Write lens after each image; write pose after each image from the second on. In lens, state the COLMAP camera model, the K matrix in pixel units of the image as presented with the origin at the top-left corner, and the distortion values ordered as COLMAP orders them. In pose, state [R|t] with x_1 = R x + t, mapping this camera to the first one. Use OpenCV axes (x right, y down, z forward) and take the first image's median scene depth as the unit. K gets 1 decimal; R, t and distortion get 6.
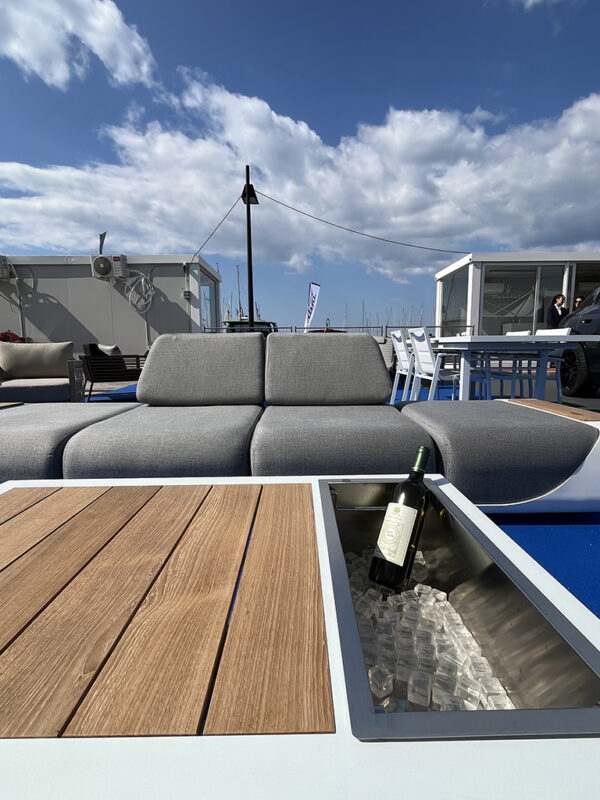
lens RADIAL K [[378.4, 0, 307.8], [0, 378.4, 400.5], [0, 0, 1]] dist [-0.002152, -0.000470]
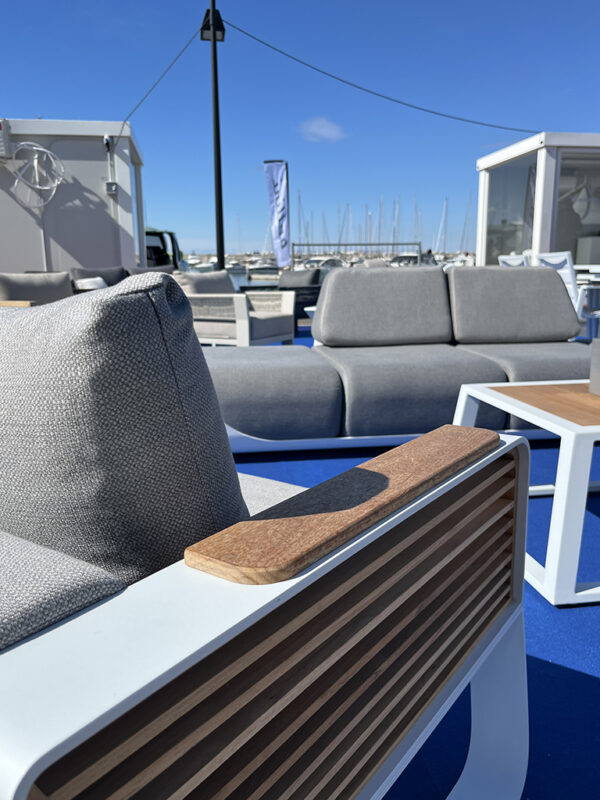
lens RADIAL K [[637.5, 0, 300.0], [0, 637.5, 400.0], [0, 0, 1]] dist [0.089541, -0.115051]
pose [[0.989143, -0.030081, 0.143845, -0.178581], [0.021810, 0.998035, 0.058735, 0.010678], [-0.145329, -0.054960, 0.987856, -0.109686]]
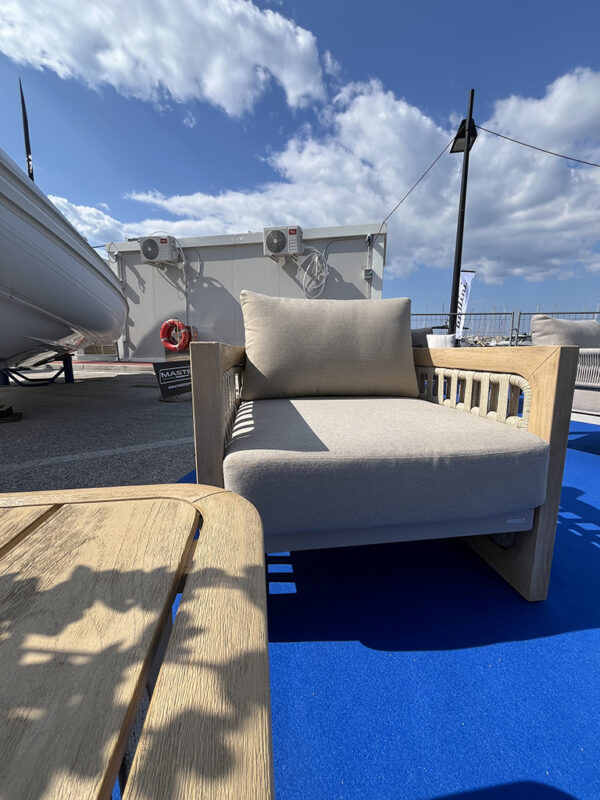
lens RADIAL K [[319.7, 0, 302.6], [0, 319.7, 396.5], [0, 0, 1]] dist [-0.001271, -0.000179]
pose [[0.972039, 0.051986, -0.228991, -0.287893], [-0.047023, 0.998527, 0.027082, -0.028206], [0.230061, -0.015557, 0.973052, 0.294142]]
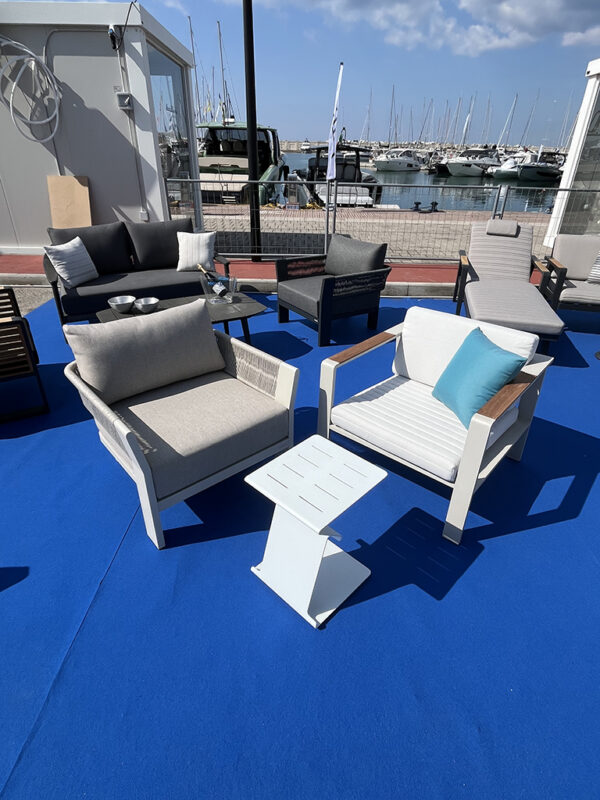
lens RADIAL K [[435.4, 0, 308.7], [0, 435.4, 397.6], [0, 0, 1]] dist [0.000064, -0.000108]
pose [[0.999615, 0.027037, 0.006185, -0.066851], [-0.027444, 0.931981, 0.361467, -0.129082], [0.004009, -0.361498, 0.932364, 0.314052]]
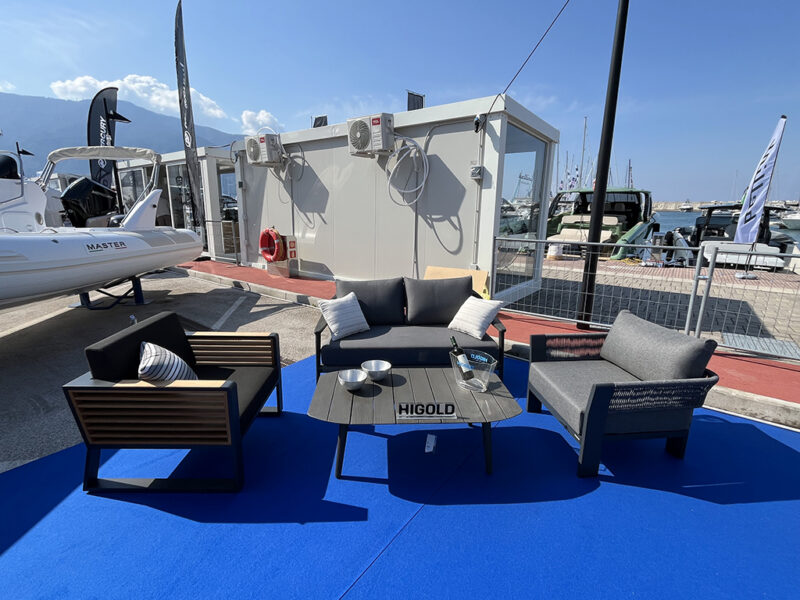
lens RADIAL K [[378.4, 0, 400.9], [0, 378.4, 292.3], [0, 0, 1]] dist [-0.002152, -0.000470]
pose [[0.796386, 0.146492, -0.586779, -0.057221], [-0.101679, 0.988842, 0.108868, -0.156744], [0.596181, -0.027038, 0.802395, 0.484718]]
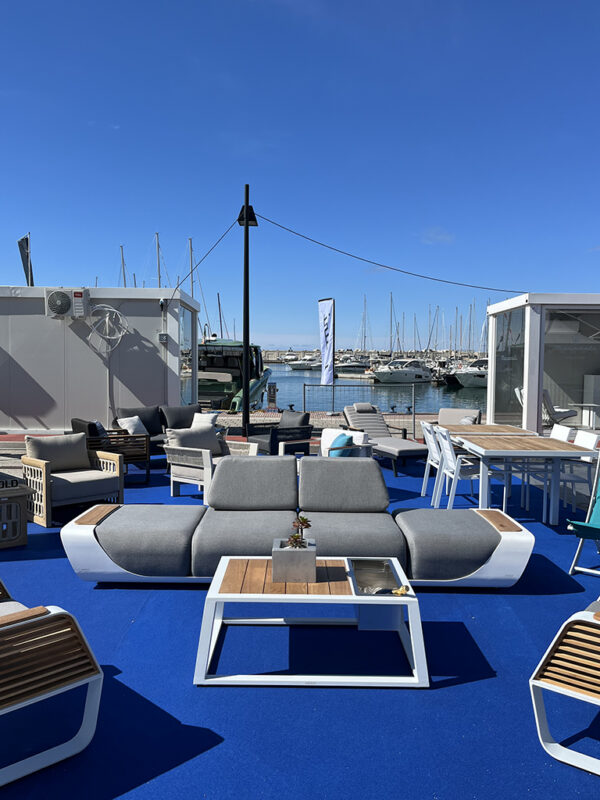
lens RADIAL K [[637.5, 0, 300.0], [0, 637.5, 400.0], [0, 0, 1]] dist [0.089541, -0.115051]
pose [[0.999809, 0.019528, 0.001153, -0.036805], [-0.019358, 0.996150, -0.085503, -0.045948], [-0.002818, 0.085464, 0.996337, -0.308816]]
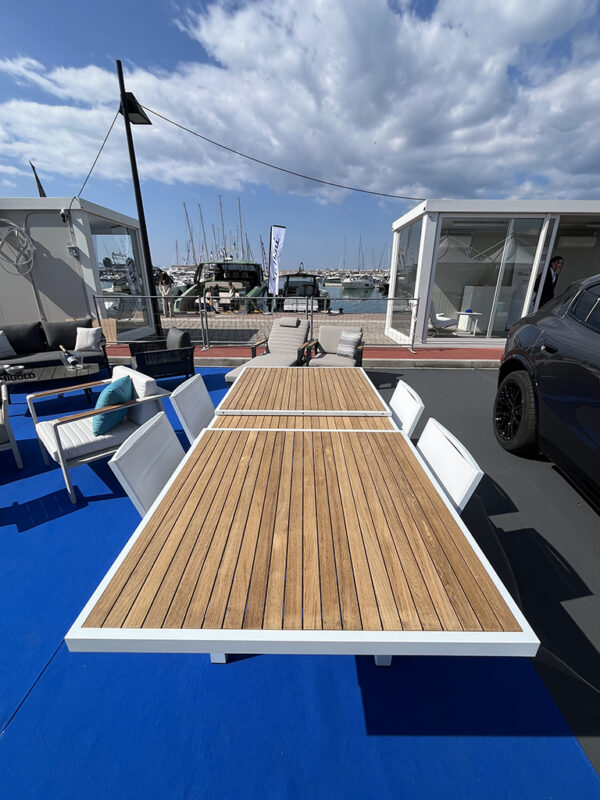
lens RADIAL K [[323.3, 0, 303.3], [0, 323.3, 400.0], [0, 0, 1]] dist [-0.000848, -0.000362]
pose [[0.999769, 0.018644, -0.010696, 0.192861], [-0.015882, 0.976070, 0.216876, -0.126934], [0.014483, -0.216656, 0.976141, 0.256020]]
